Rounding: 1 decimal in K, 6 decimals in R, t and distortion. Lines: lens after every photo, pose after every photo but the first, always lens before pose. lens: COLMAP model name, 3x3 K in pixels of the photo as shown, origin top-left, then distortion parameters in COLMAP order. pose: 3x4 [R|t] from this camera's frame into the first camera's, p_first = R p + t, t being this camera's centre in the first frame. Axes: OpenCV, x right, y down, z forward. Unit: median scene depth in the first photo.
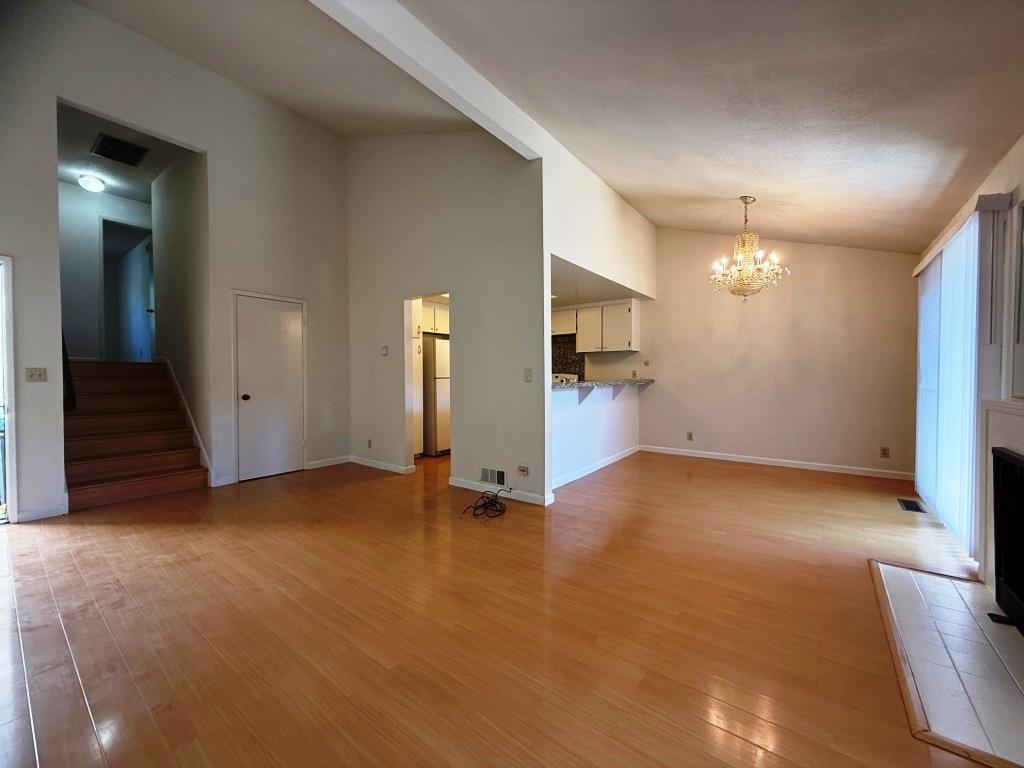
lens RADIAL K [[399.4, 0, 509.5], [0, 399.4, 374.5], [0, 0, 1]] dist [0.000737, 0.000075]
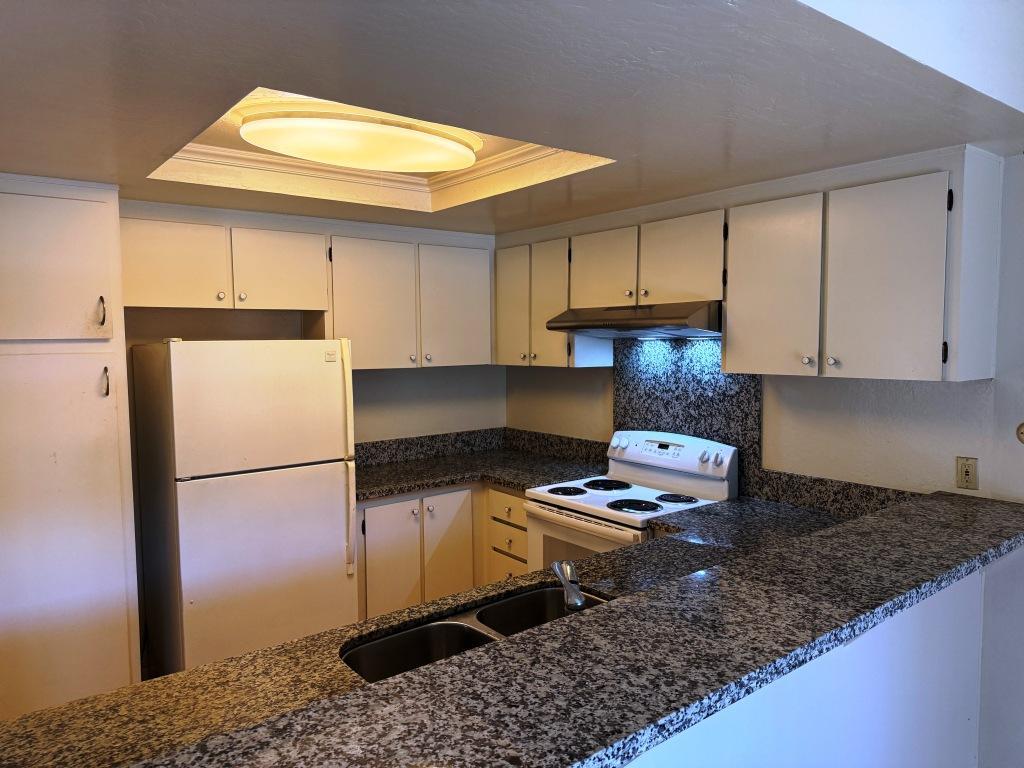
lens RADIAL K [[712.8, 0, 497.7], [0, 712.8, 380.6], [0, 0, 1]] dist [0.108212, -0.192934]
pose [[0.962692, 0.009637, -0.270428, 0.175747], [0.004629, 0.998633, 0.052065, -0.086560], [0.270560, -0.051375, 0.961331, 0.567969]]
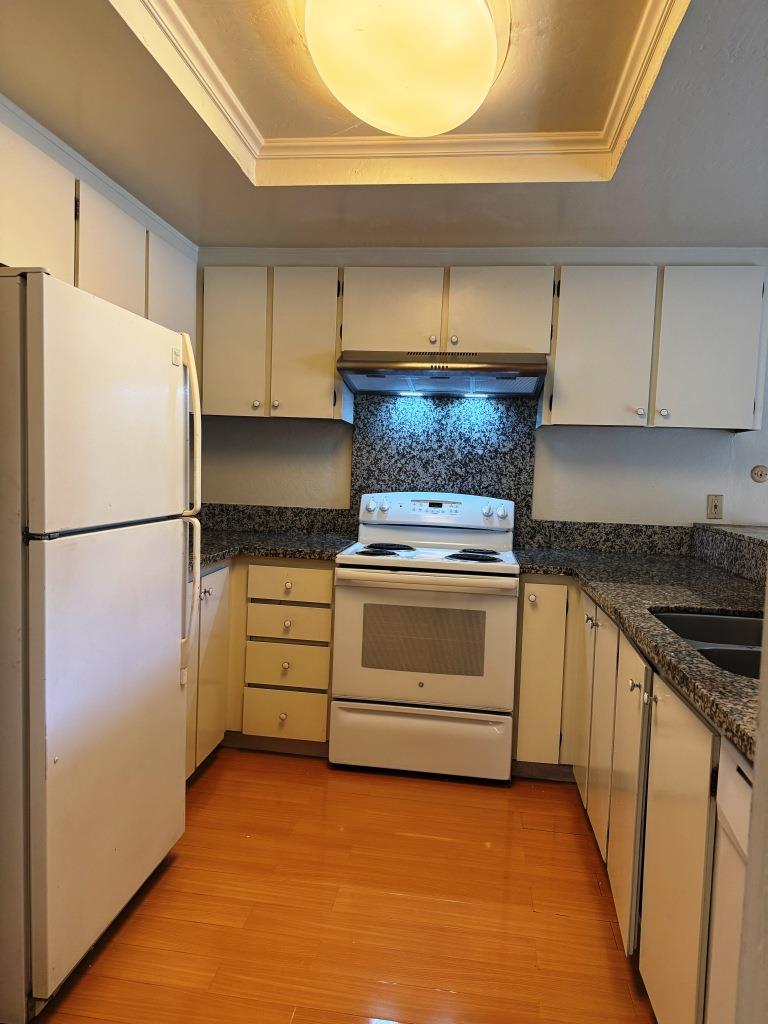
lens RADIAL K [[712.8, 0, 384.0], [0, 712.8, 512.0], [0, 0, 1]] dist [0.108212, -0.192934]
pose [[0.873535, 0.006630, 0.486717, -0.202698], [-0.037845, 0.997806, 0.054329, -0.018806], [-0.485288, -0.065878, 0.871869, 0.700740]]
